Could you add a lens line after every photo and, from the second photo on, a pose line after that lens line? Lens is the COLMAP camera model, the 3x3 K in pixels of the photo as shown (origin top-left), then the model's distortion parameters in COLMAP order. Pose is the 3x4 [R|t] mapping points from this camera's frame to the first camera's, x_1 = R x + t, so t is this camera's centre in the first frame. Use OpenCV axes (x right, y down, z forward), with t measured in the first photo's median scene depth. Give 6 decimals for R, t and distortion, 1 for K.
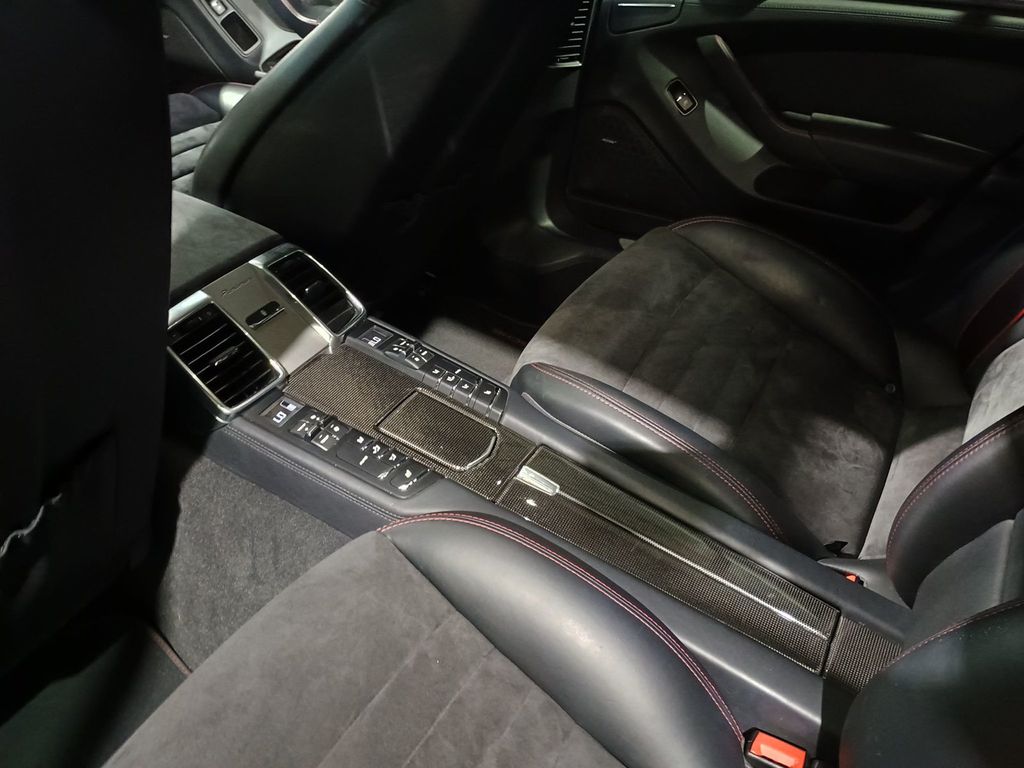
lens RADIAL K [[908.5, 0, 527.3], [0, 908.5, 383.8], [0, 0, 1]] dist [0.071837, -0.095837]
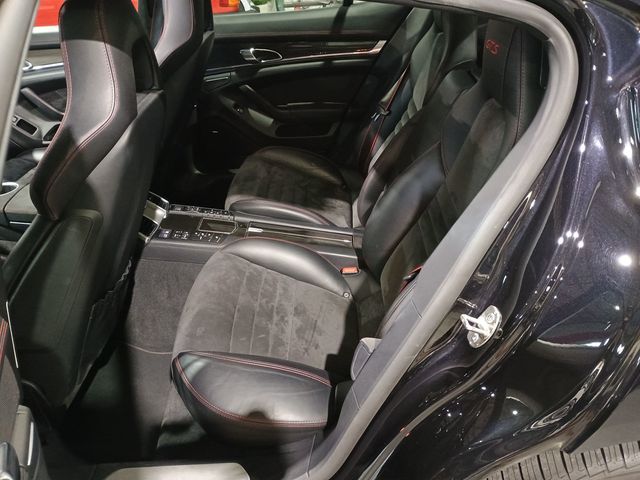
lens RADIAL K [[567.8, 0, 329.6], [0, 567.8, 239.9], [0, 0, 1]] dist [0.071837, -0.095837]
pose [[0.886853, -0.300237, 0.351212, -0.322921], [0.330939, 0.943195, -0.029363, 0.198136], [-0.322446, 0.142270, 0.935835, -0.636791]]
